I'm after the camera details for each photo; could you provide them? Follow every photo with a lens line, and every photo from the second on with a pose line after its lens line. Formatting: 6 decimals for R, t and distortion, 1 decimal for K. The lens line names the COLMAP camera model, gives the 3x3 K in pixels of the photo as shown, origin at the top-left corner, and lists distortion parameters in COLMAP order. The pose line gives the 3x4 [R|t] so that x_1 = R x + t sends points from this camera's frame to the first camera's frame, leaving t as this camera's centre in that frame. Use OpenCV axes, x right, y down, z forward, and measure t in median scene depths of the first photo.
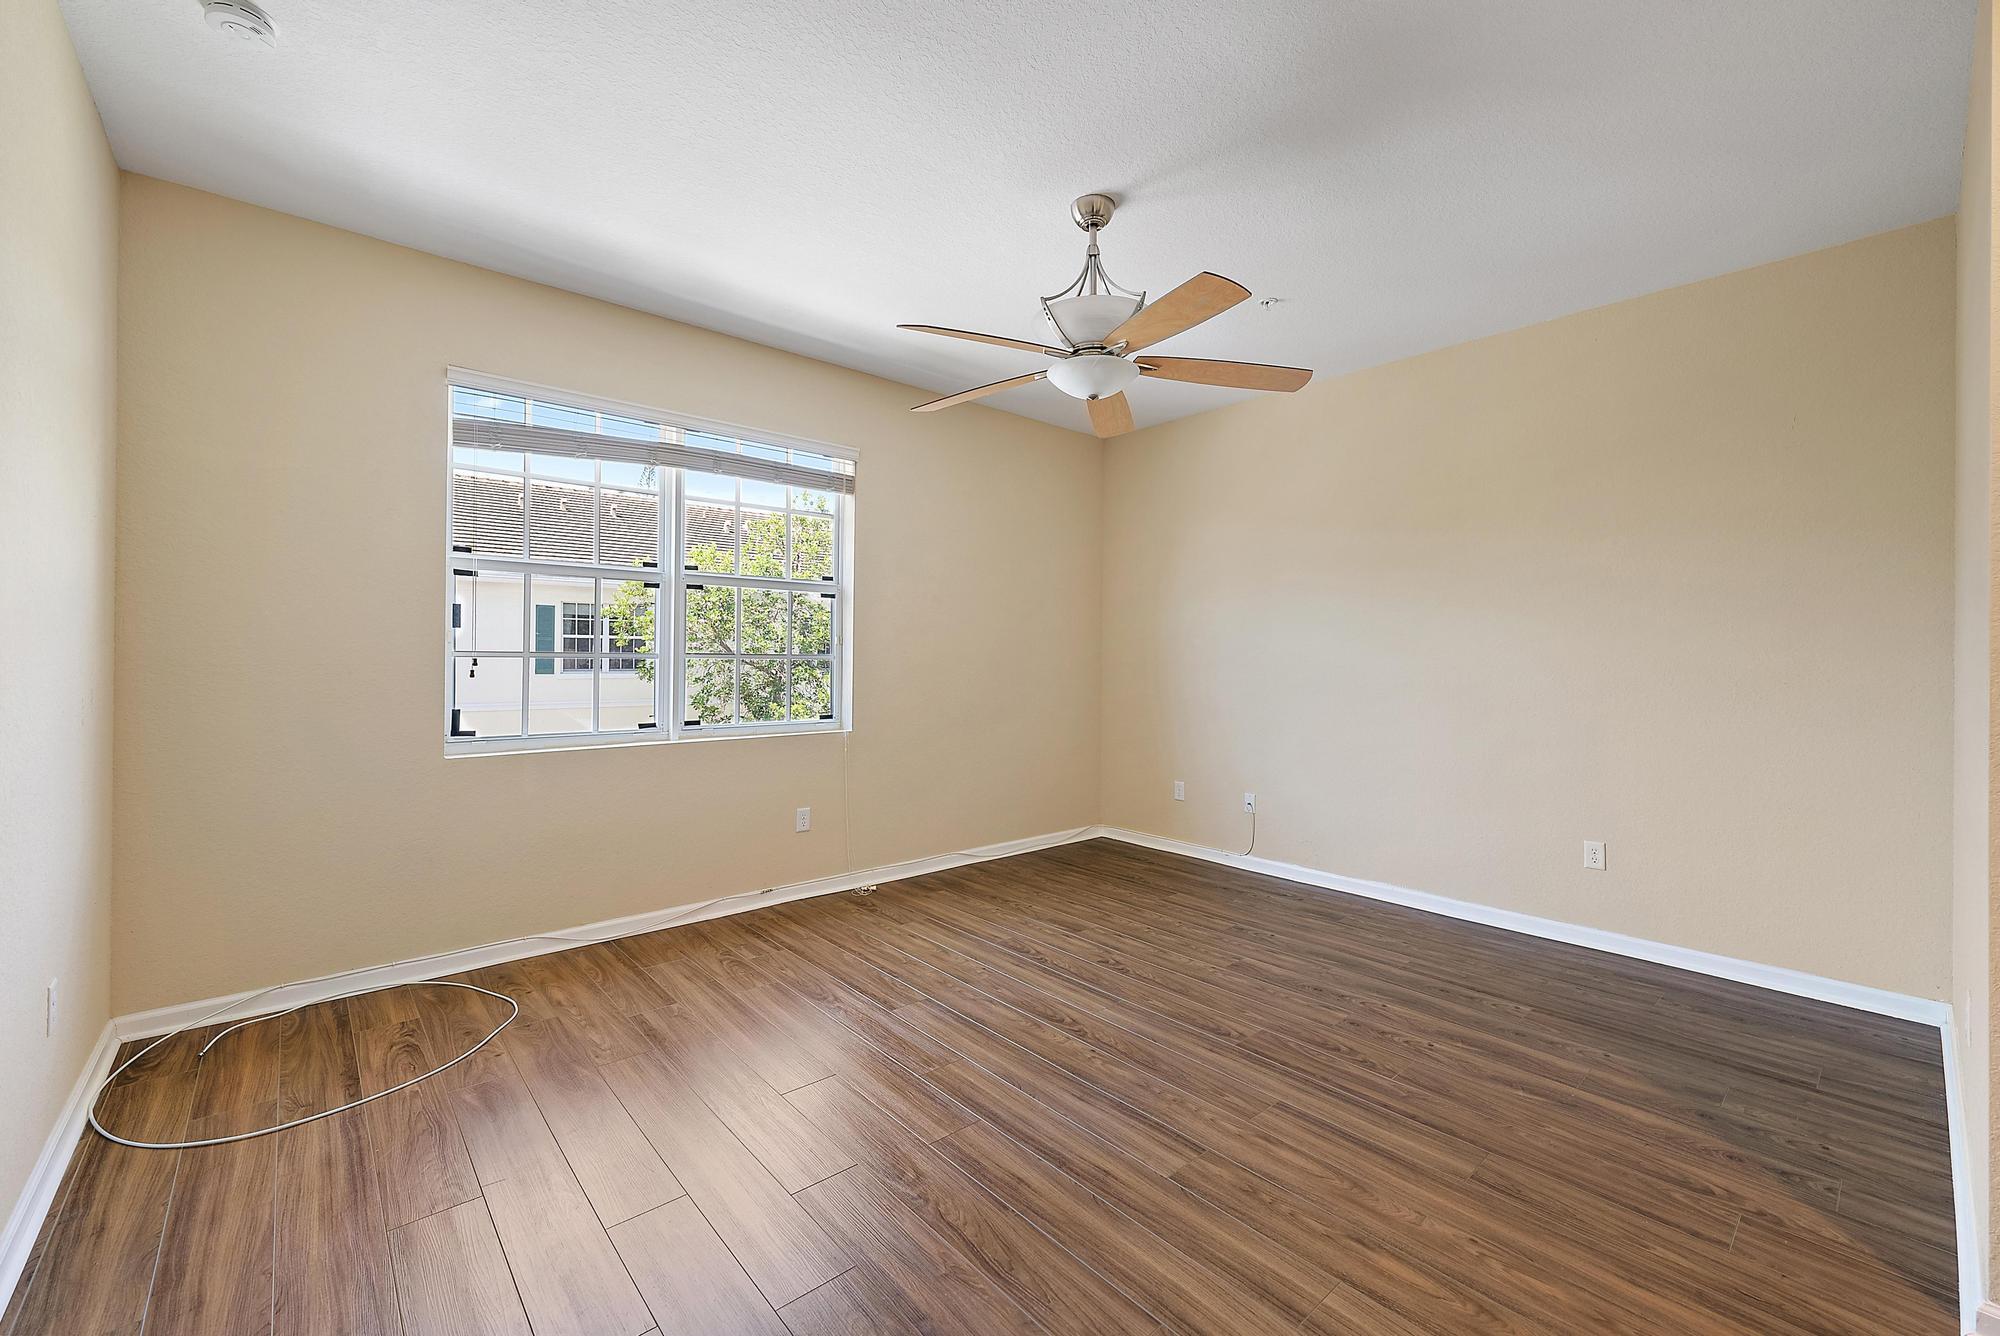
lens RADIAL K [[813.3, 0, 1011.5], [0, 813.3, 662.5], [0, 0, 1]] dist [-0.002290, -0.000874]
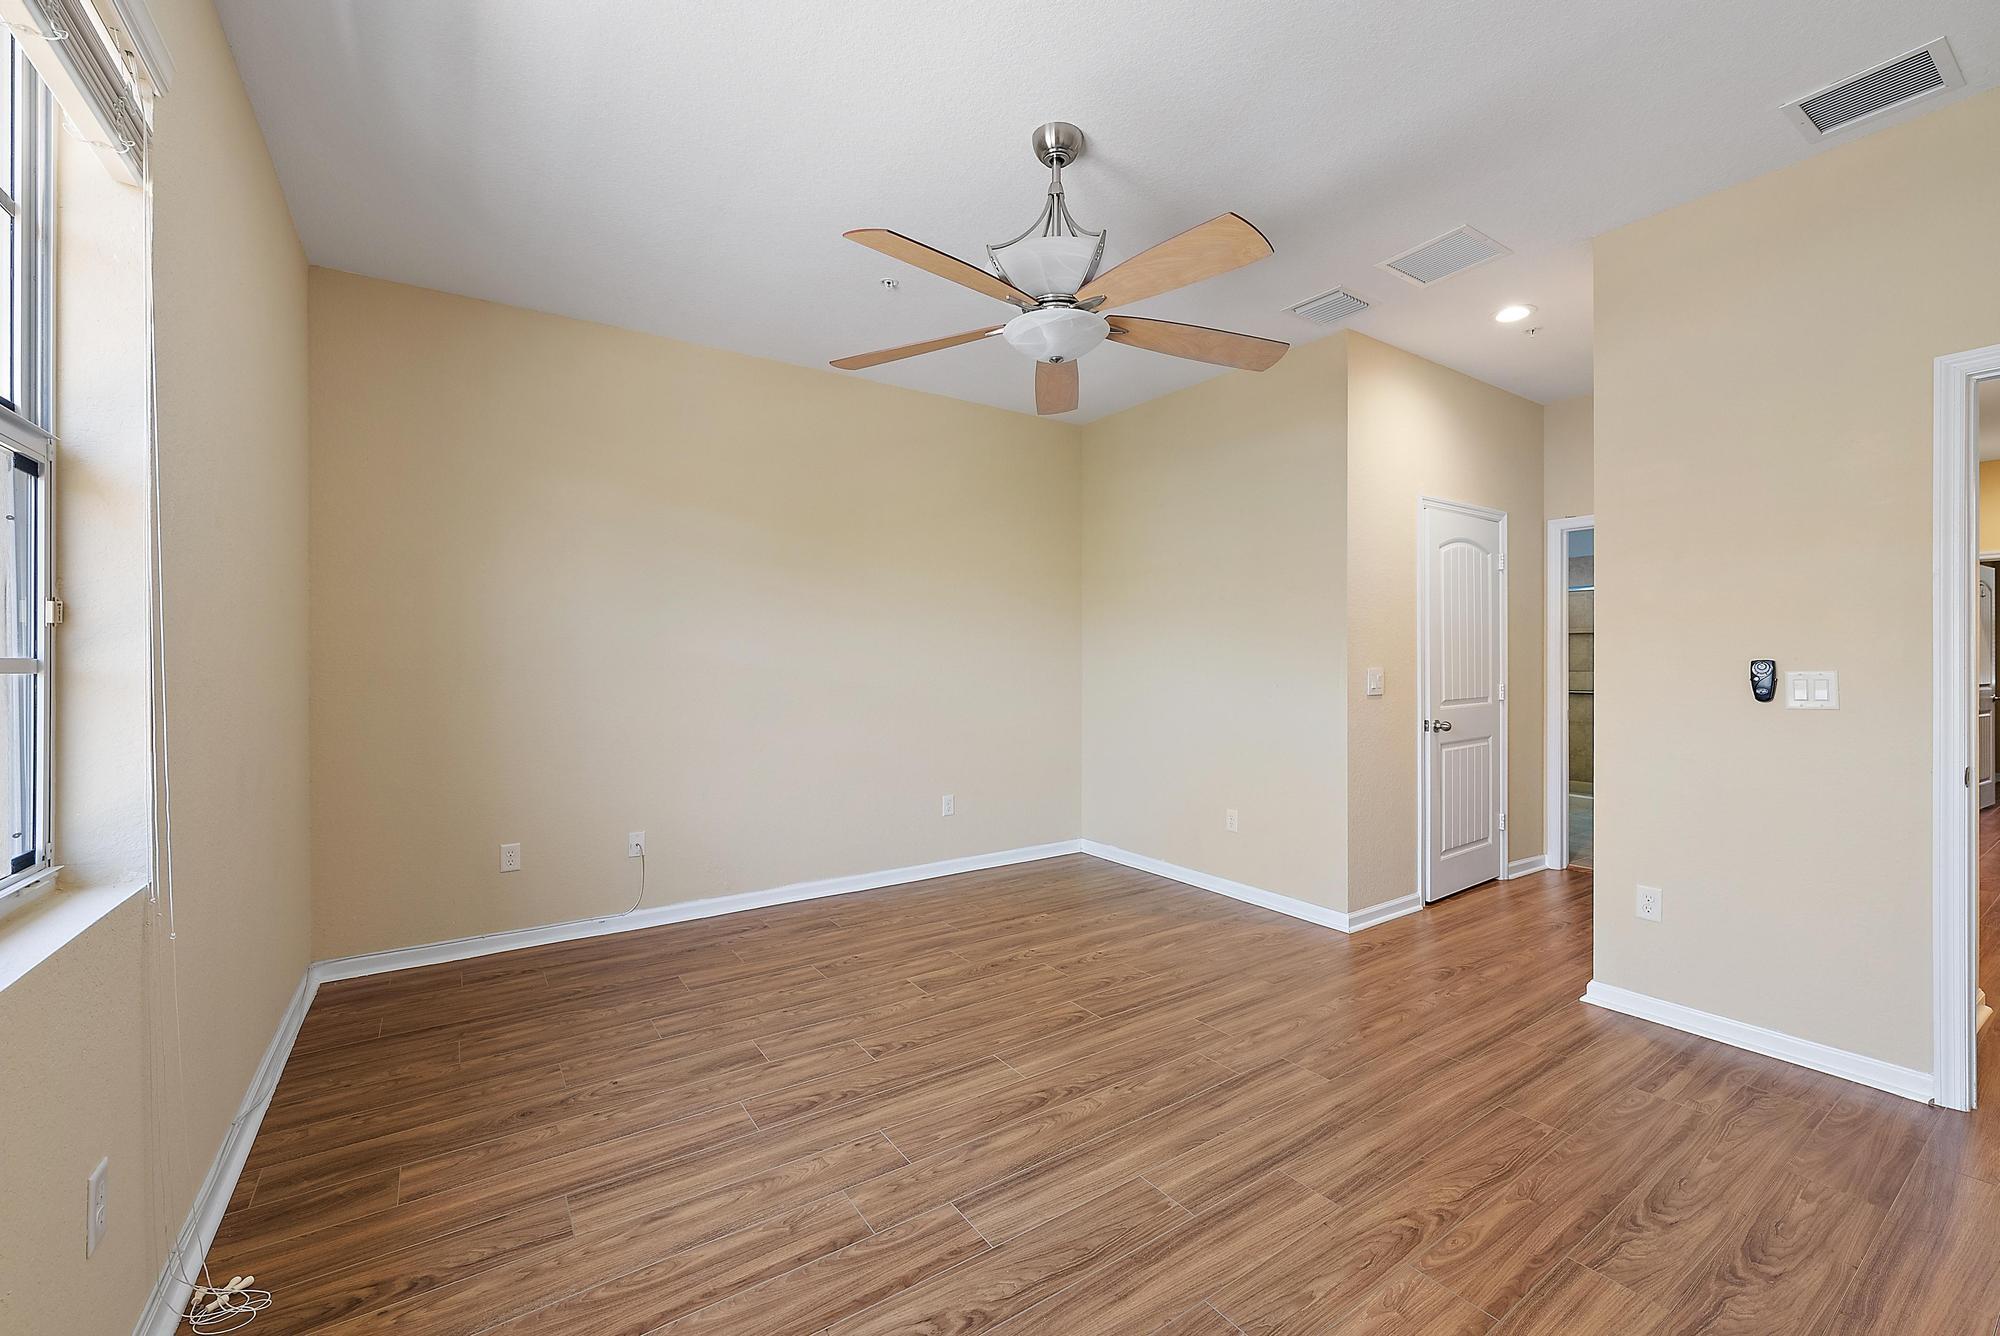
lens RADIAL K [[813.3, 0, 1009.1], [0, 813.3, 665.6], [0, 0, 1]] dist [-0.002290, -0.000874]
pose [[0.120540, -0.013279, 0.992620, -0.621825], [0.009155, 0.999883, 0.012265, -0.009000], [-0.992666, 0.007609, 0.120647, 0.763708]]
